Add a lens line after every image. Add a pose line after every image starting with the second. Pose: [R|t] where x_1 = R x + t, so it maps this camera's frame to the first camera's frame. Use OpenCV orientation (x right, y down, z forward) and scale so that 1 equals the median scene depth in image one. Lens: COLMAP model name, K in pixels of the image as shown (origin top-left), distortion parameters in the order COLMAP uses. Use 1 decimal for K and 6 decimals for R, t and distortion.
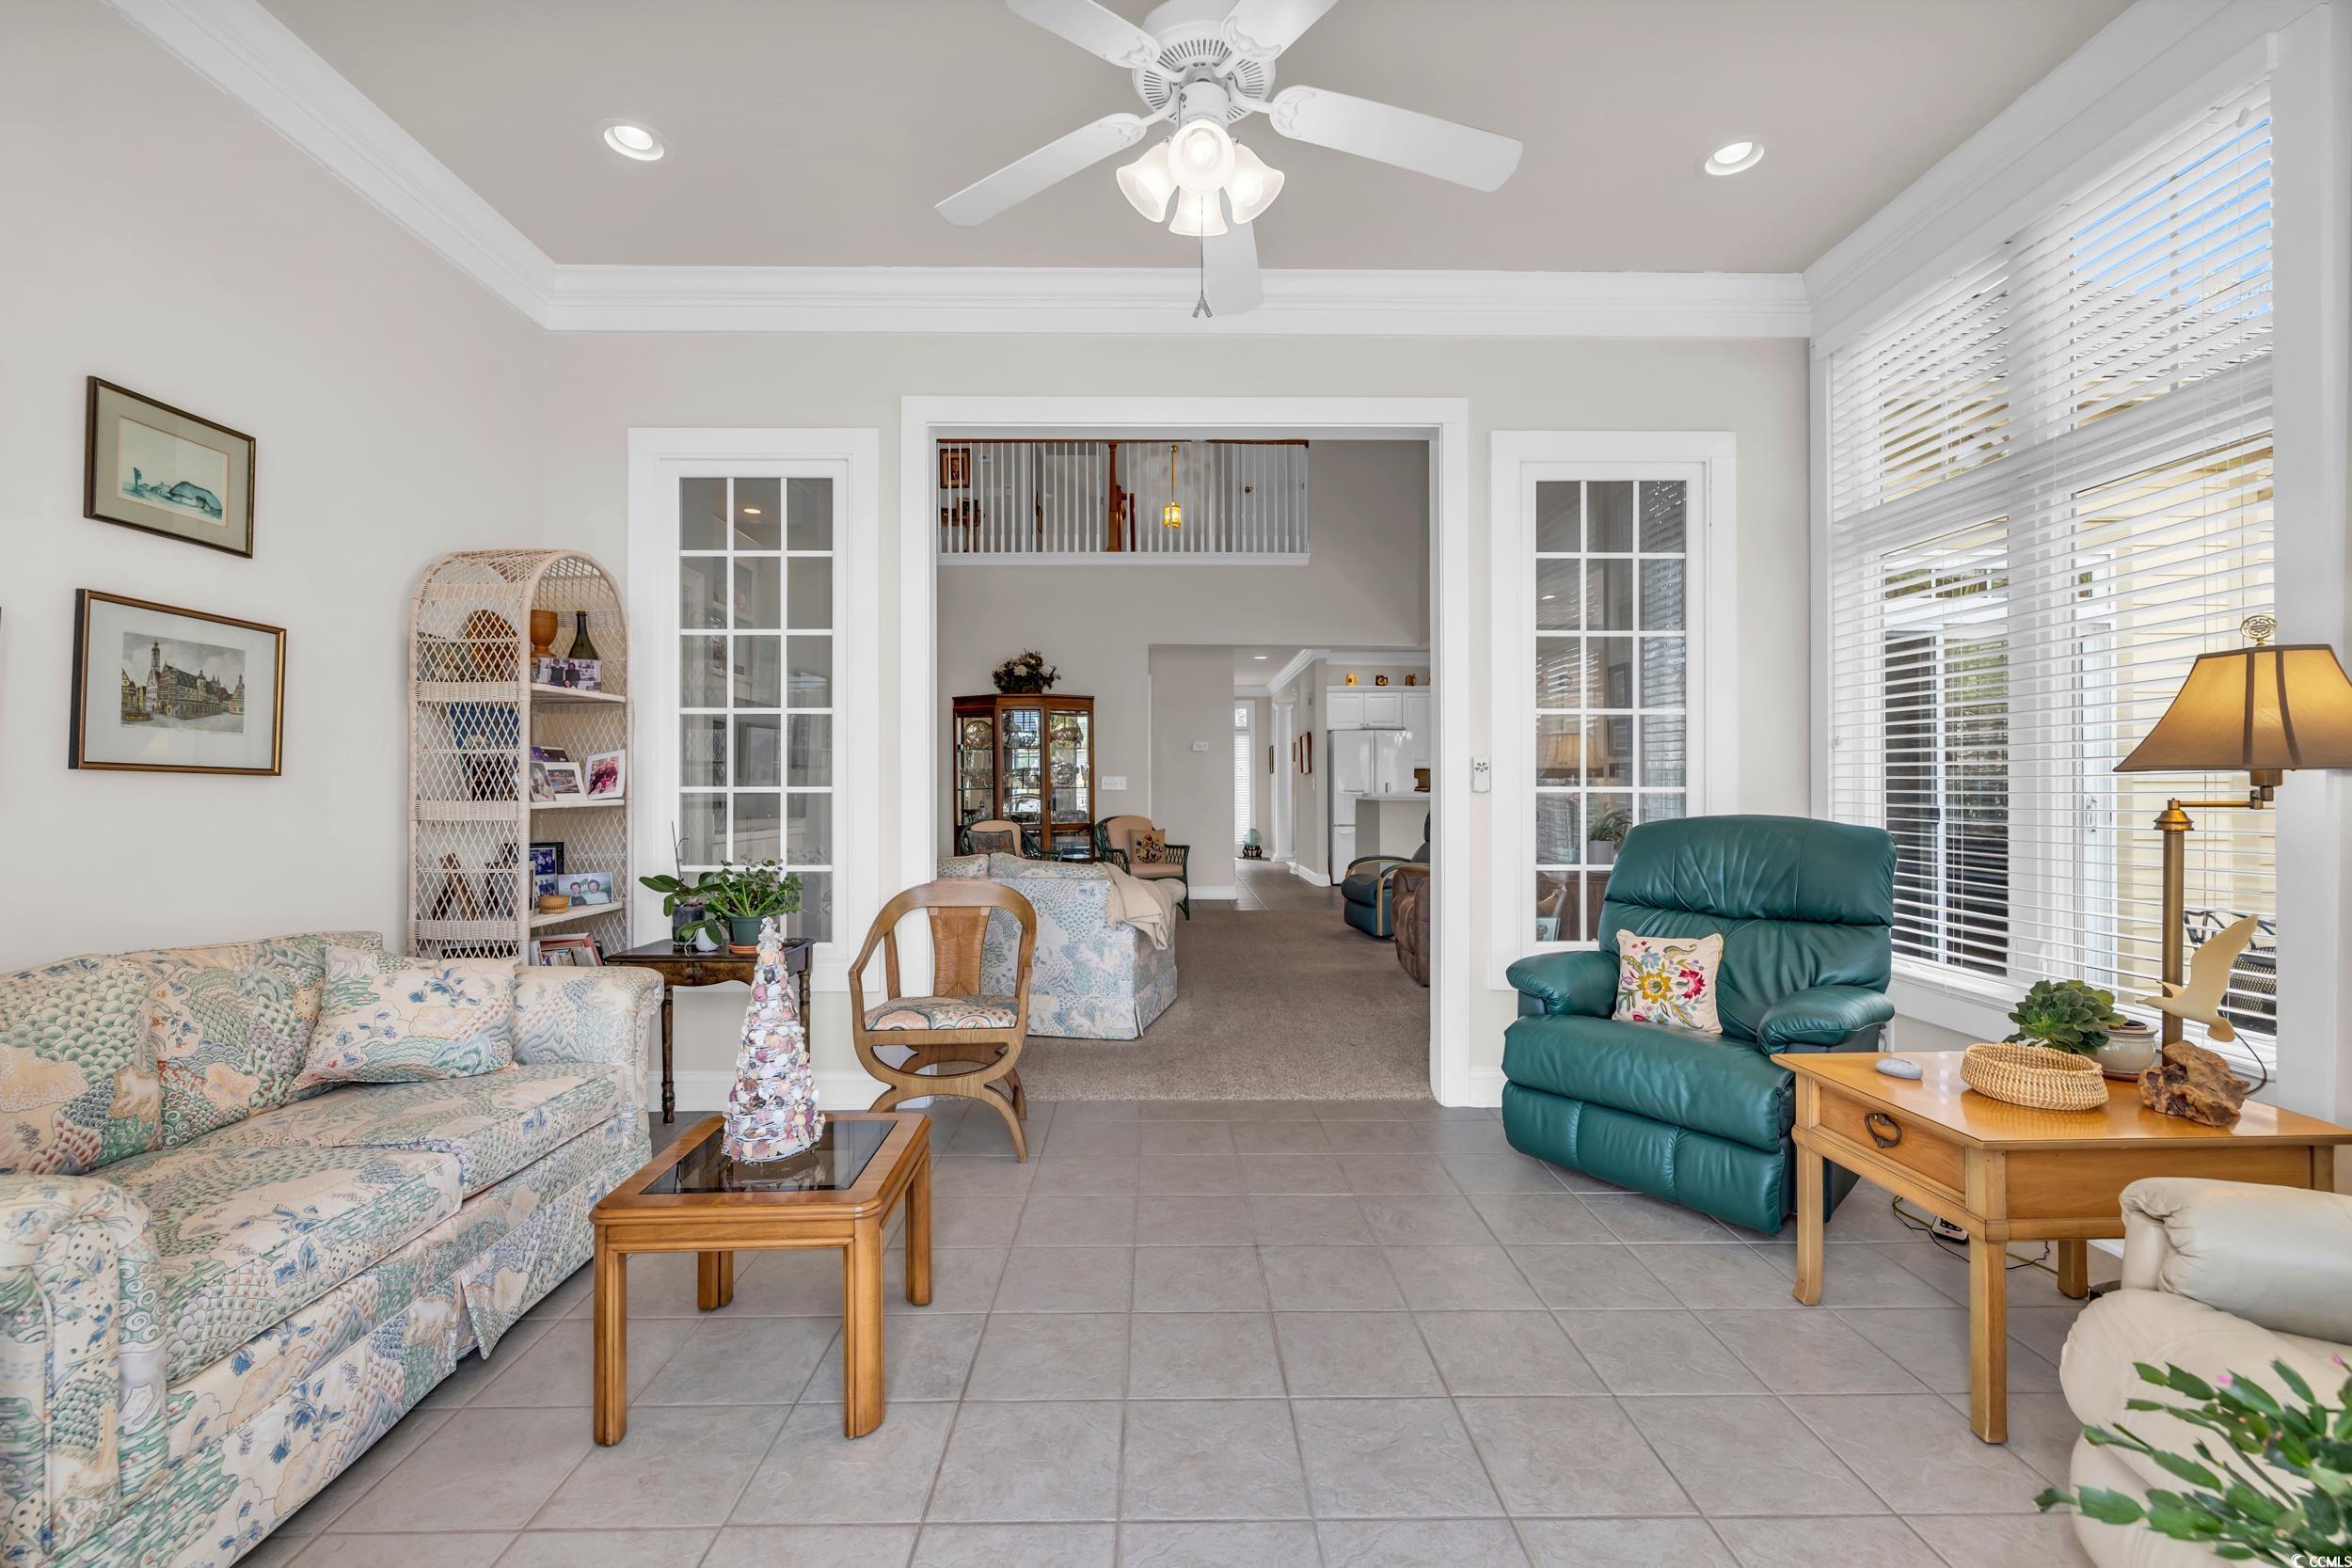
lens RADIAL K [[1010.4, 0, 1169.9], [0, 1010.4, 773.9], [0, 0, 1]] dist [0.002346, 0.003545]
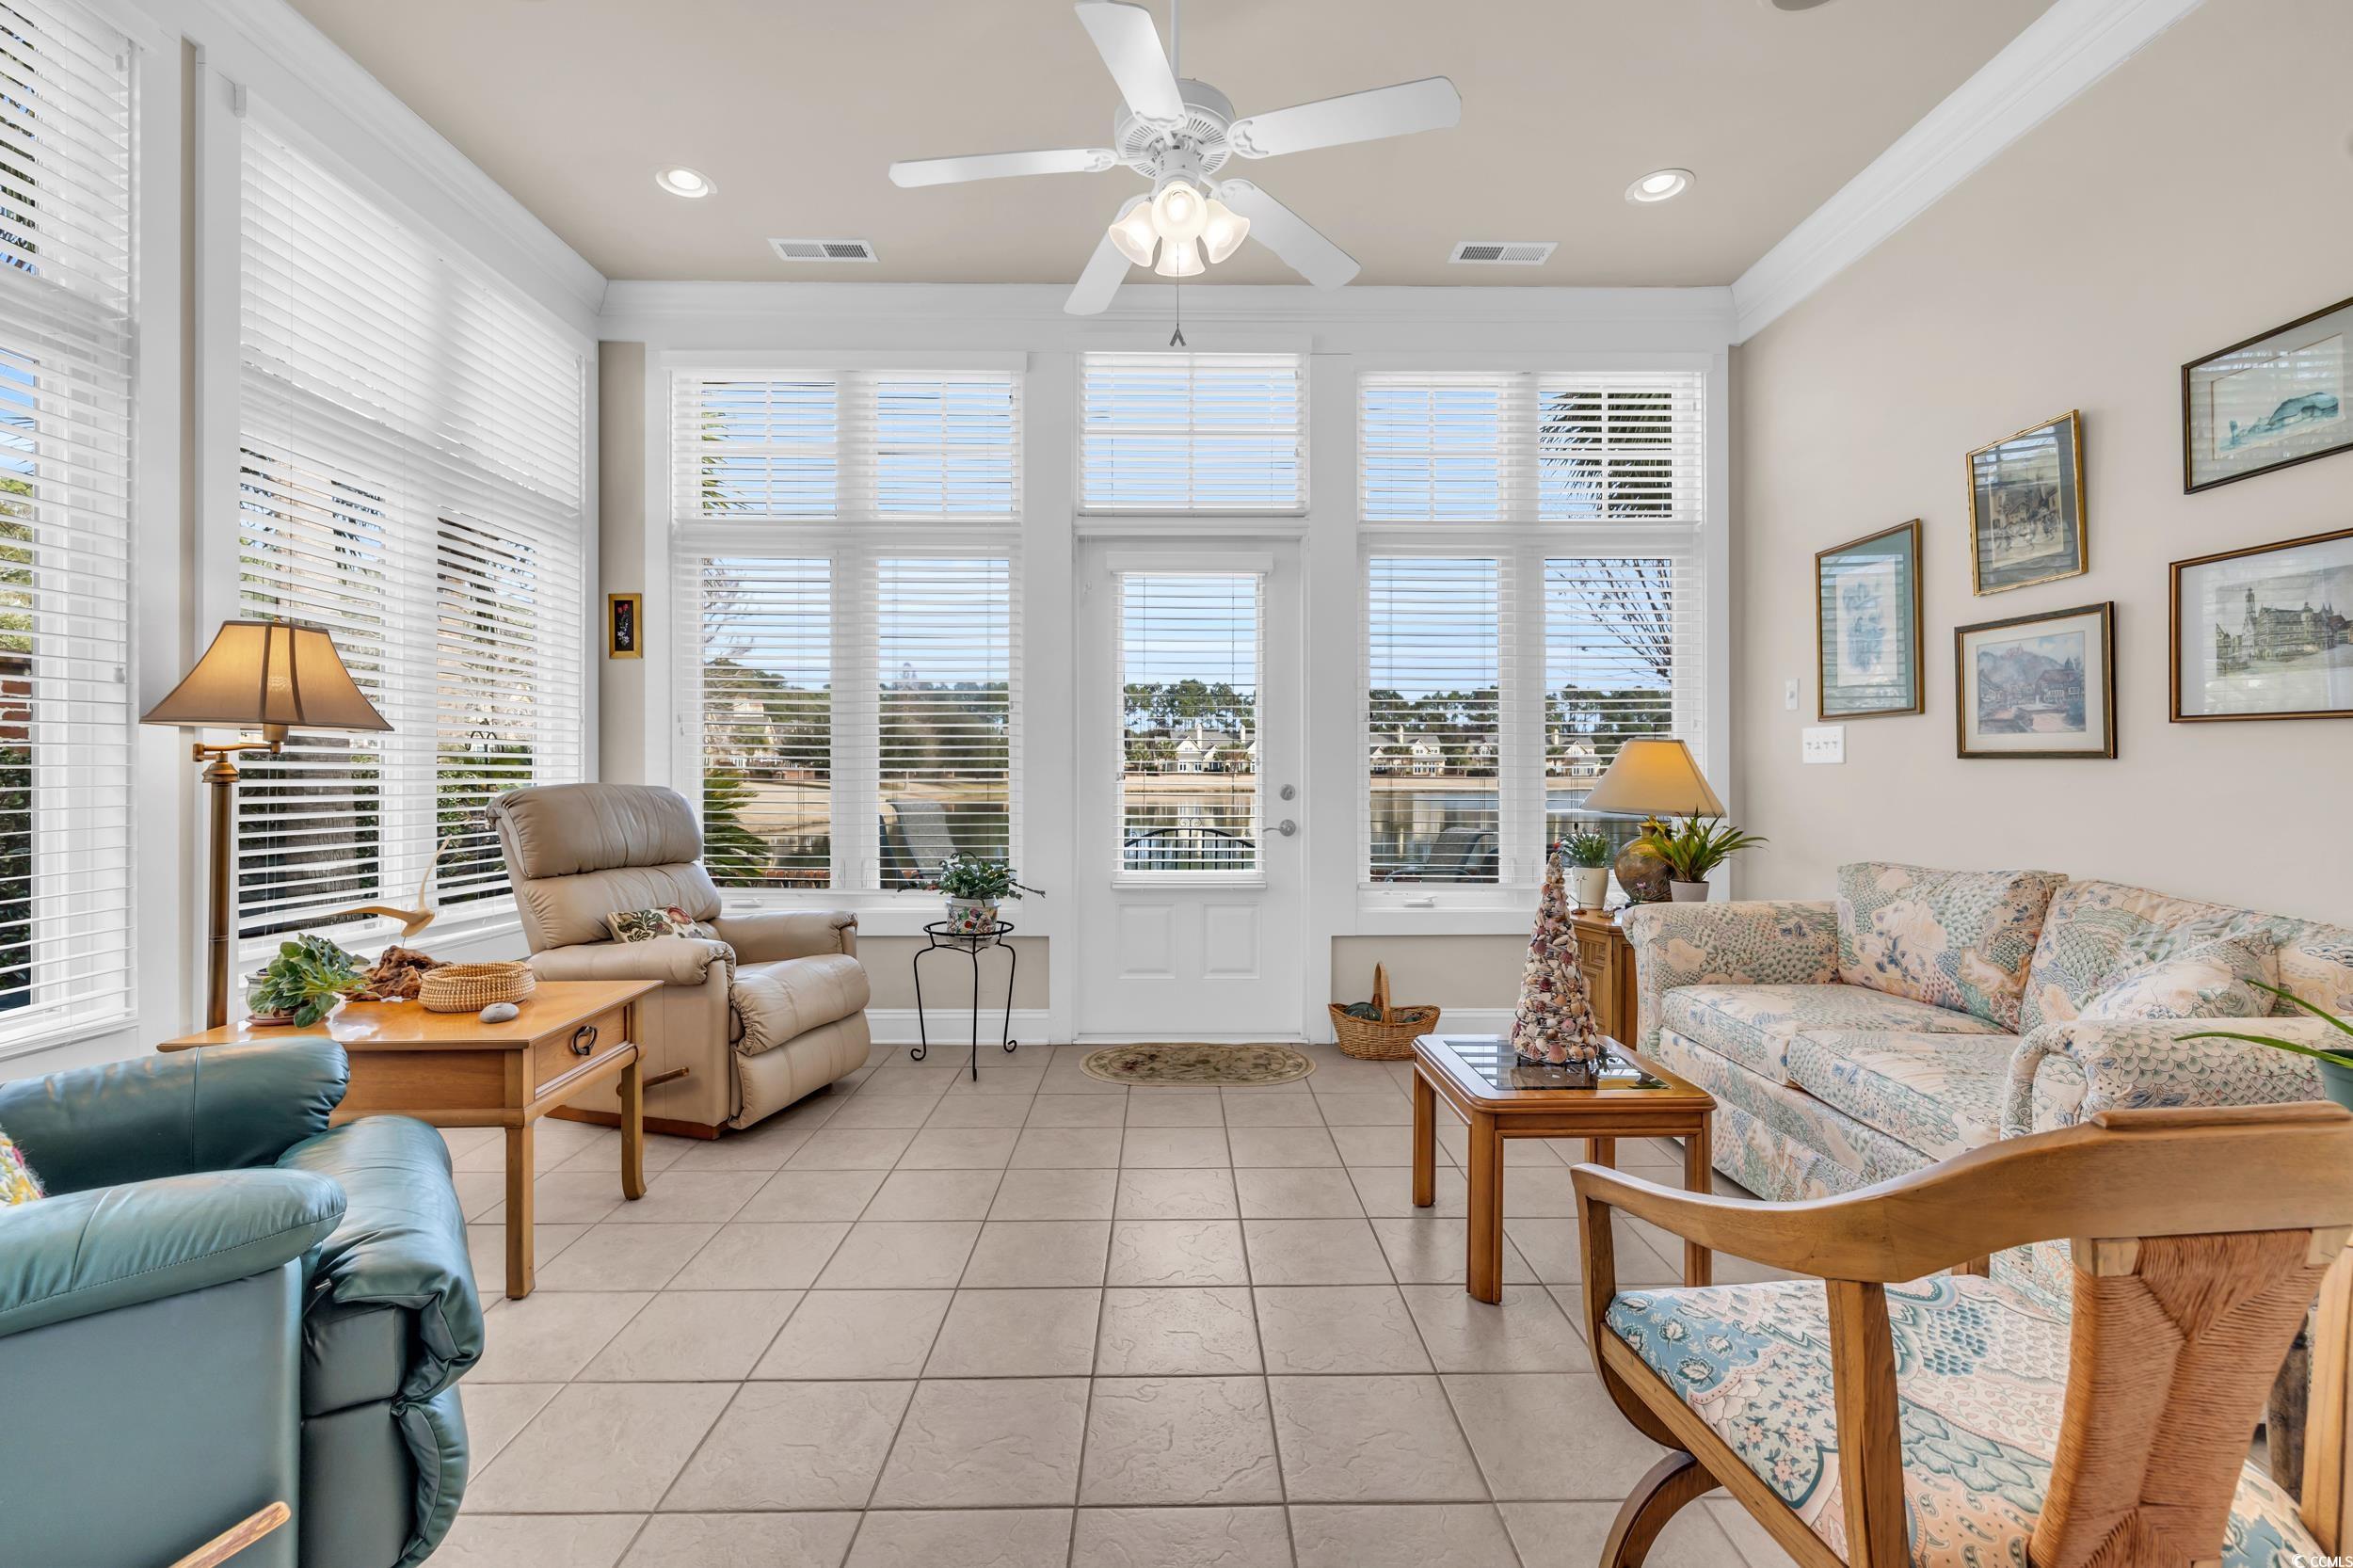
lens RADIAL K [[1010.9, 0, 1134.0], [0, 1010.9, 779.5], [0, 0, 1]] dist [0.002346, 0.003545]
pose [[-0.999214, 0.000605, 0.039646, 0.033454], [0.000661, 0.999999, 0.001398, 0.053509], [-0.039645, 0.001423, -0.999213, 2.066113]]
